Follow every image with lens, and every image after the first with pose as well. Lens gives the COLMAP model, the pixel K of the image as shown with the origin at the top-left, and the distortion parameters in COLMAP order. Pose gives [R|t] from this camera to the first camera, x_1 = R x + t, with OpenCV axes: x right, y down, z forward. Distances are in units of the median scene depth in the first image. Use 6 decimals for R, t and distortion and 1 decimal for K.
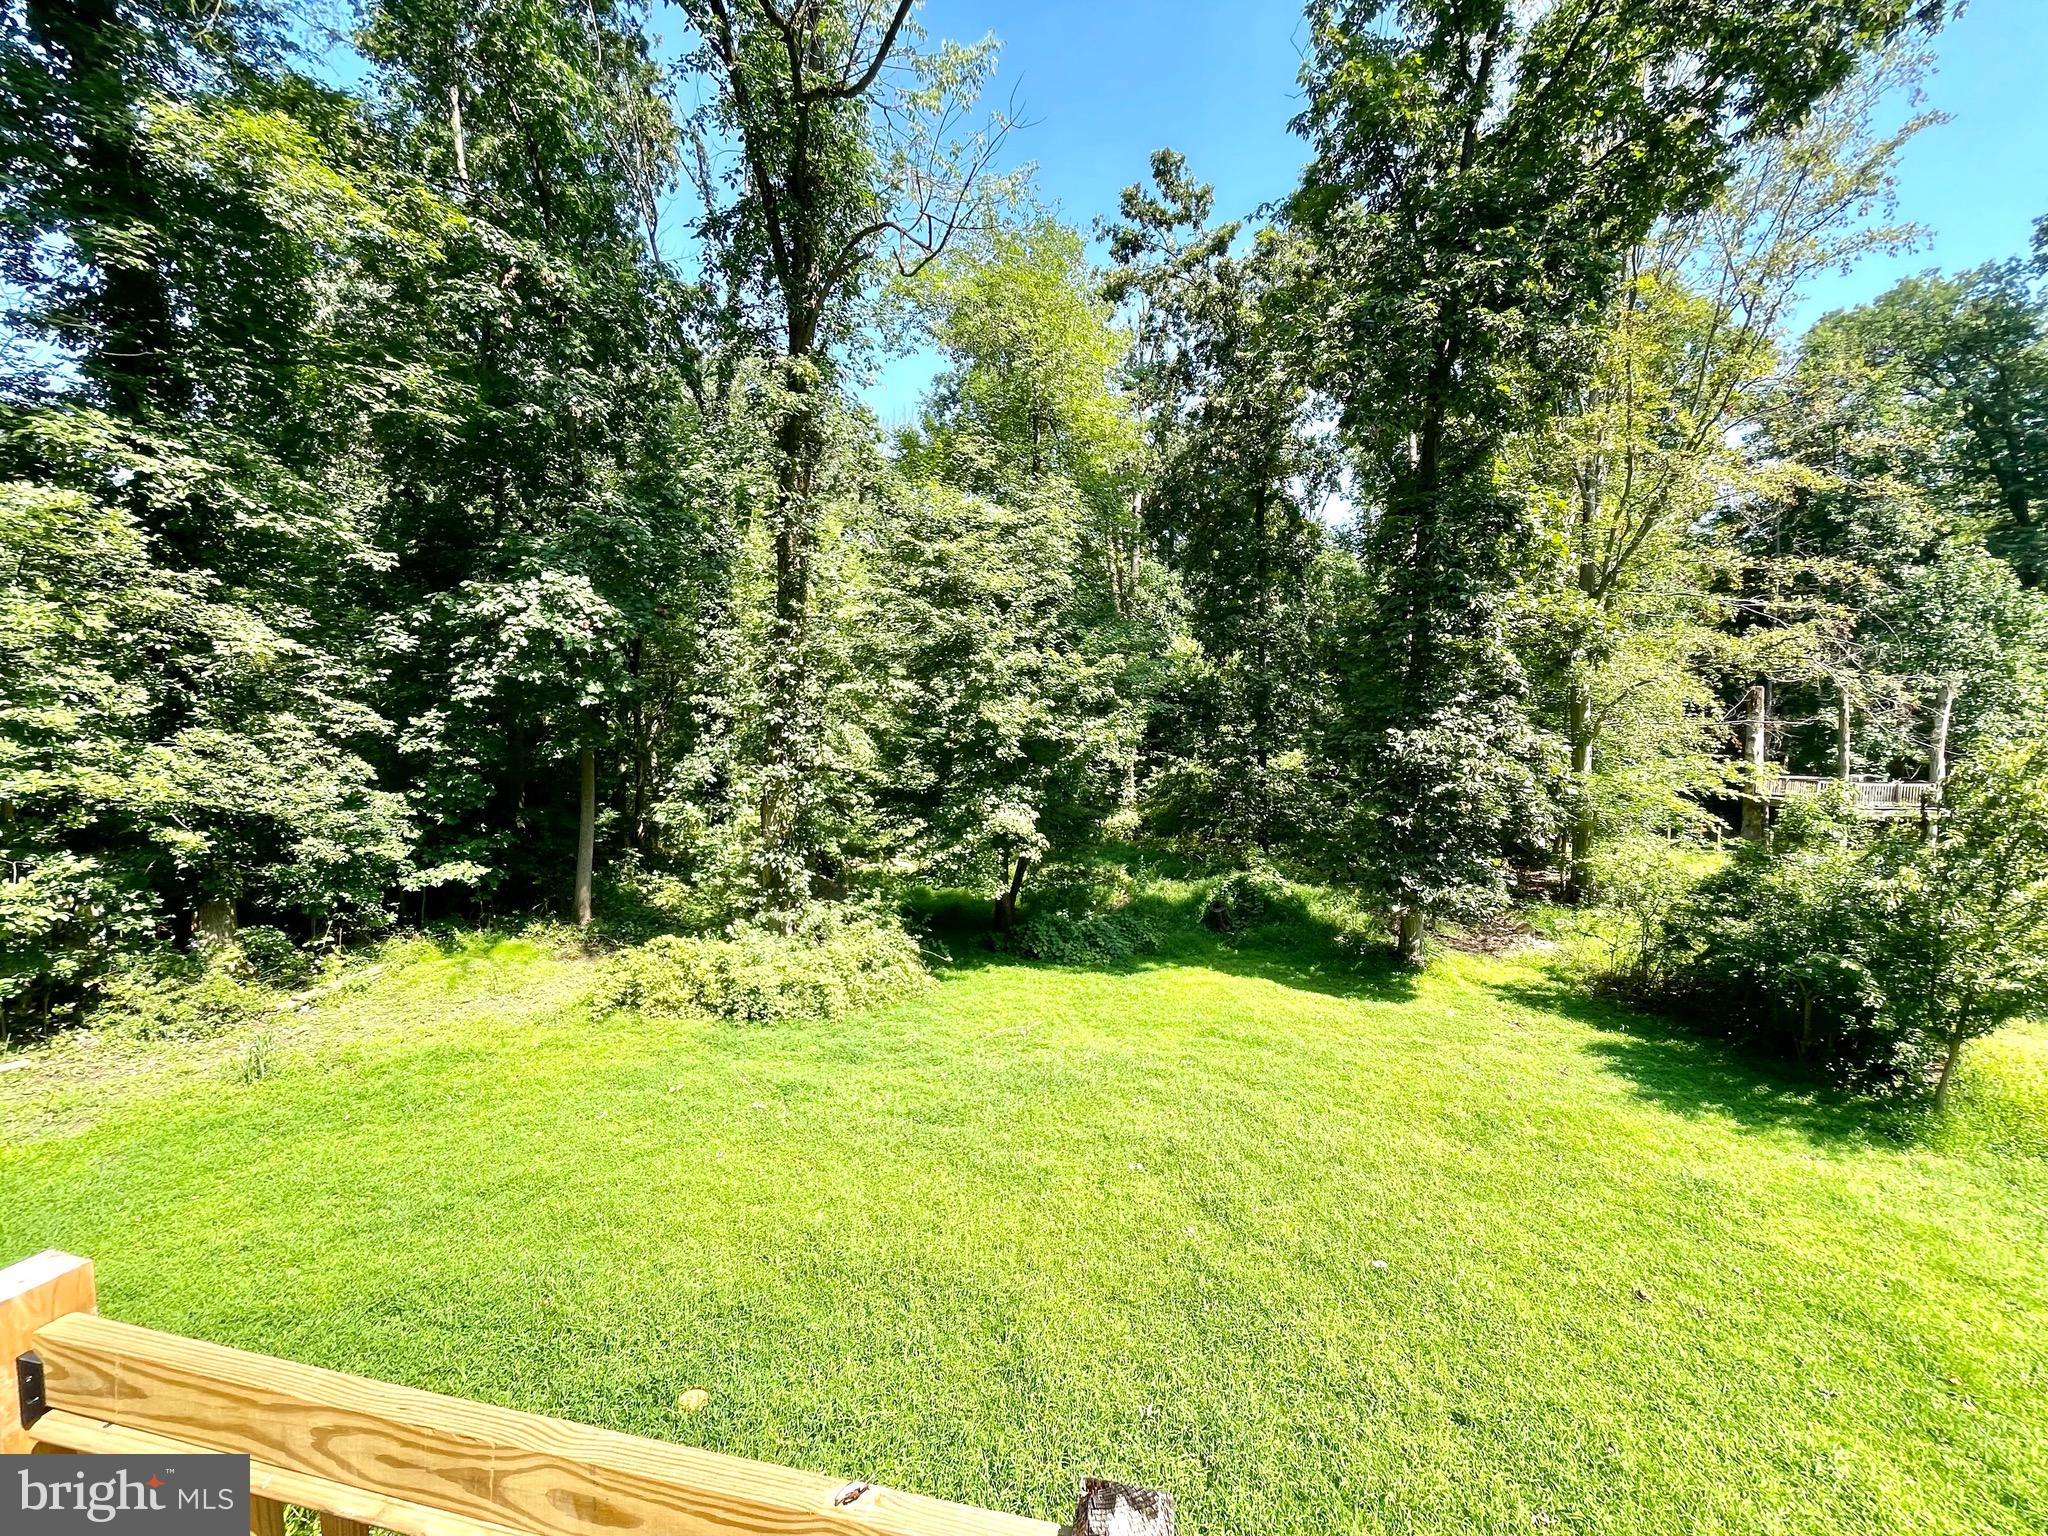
lens RADIAL K [[827.6, 0, 1025.6], [0, 827.6, 776.2], [0, 0, 1]] dist [-0.002187, 0.001008]
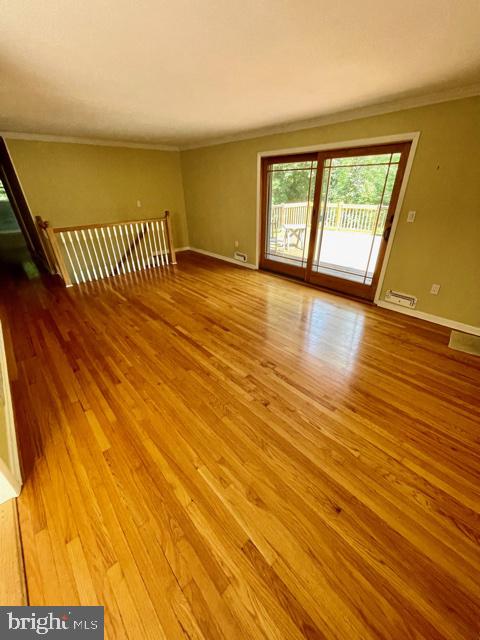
lens RADIAL K [[258.6, 0, 240.7], [0, 258.6, 320.2], [0, 0, 1]] dist [-0.002187, 0.001008]
pose [[0.816563, 0.263317, -0.513702, 0.097804], [-0.028010, 0.906928, 0.420354, 0.039092], [0.576576, -0.328857, 0.747939, -0.548192]]
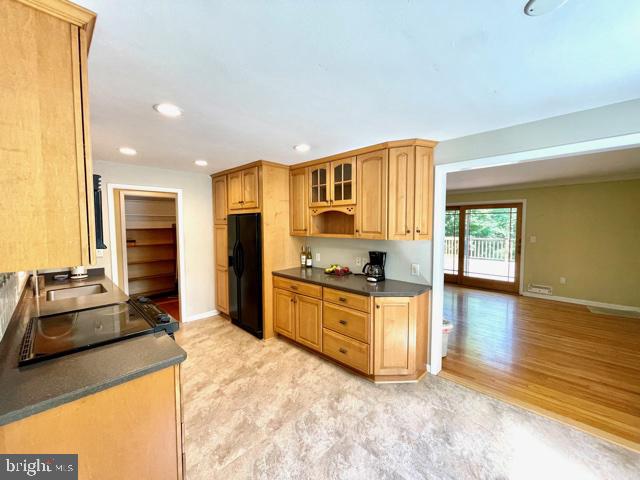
lens RADIAL K [[258.6, 0, 320.0], [0, 258.6, 238.0], [0, 0, 1]] dist [-0.002187, 0.001008]
pose [[0.858196, 0.032852, -0.512269, 0.019675], [-0.036113, 0.999341, 0.003589, 0.052737], [0.512049, 0.015420, 0.858818, -0.728003]]
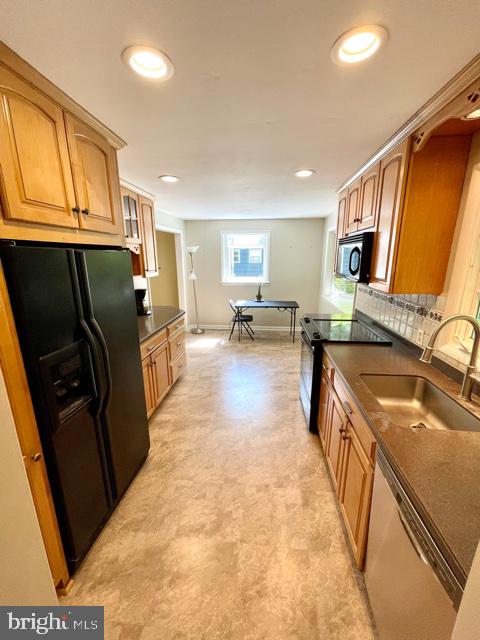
lens RADIAL K [[258.6, 0, 243.6], [0, 258.6, 321.0], [0, 0, 1]] dist [-0.002187, 0.001008]
pose [[-0.138585, -0.233229, 0.962496, -0.242937], [0.066624, 0.967477, 0.244029, 0.042137], [-0.988107, 0.097944, -0.118539, -0.610264]]
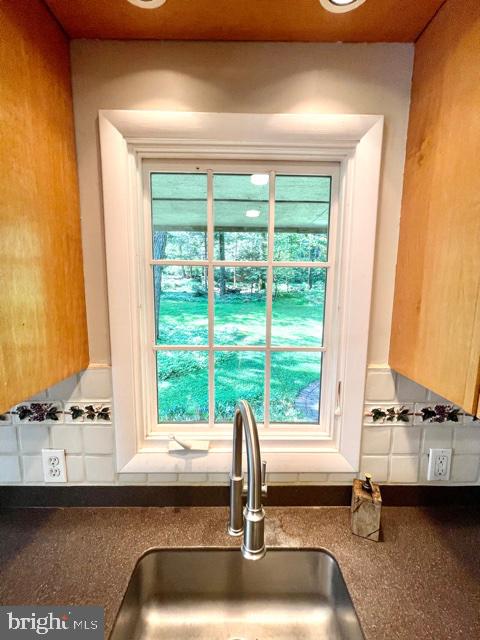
lens RADIAL K [[258.6, 0, 239.7], [0, 258.6, 322.2], [0, 0, 1]] dist [-0.002187, 0.001008]
pose [[-0.971030, 0.028949, -0.237196, -0.170431], [-0.019293, 0.979896, 0.198572, 0.043685], [0.238176, 0.197396, -0.950951, -0.648428]]
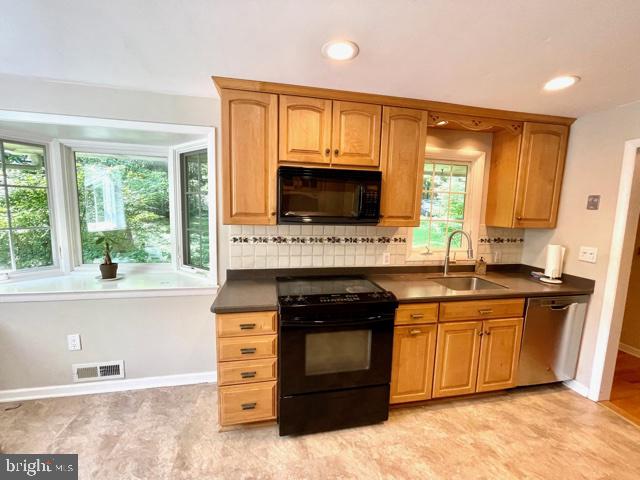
lens RADIAL K [[258.6, 0, 319.6], [0, 258.6, 238.4], [0, 0, 1]] dist [-0.002187, 0.001008]
pose [[-0.909450, 0.027648, -0.414892, -0.051035], [-0.048269, 0.984022, 0.171381, 0.046677], [0.413001, 0.175889, -0.893584, -0.585352]]
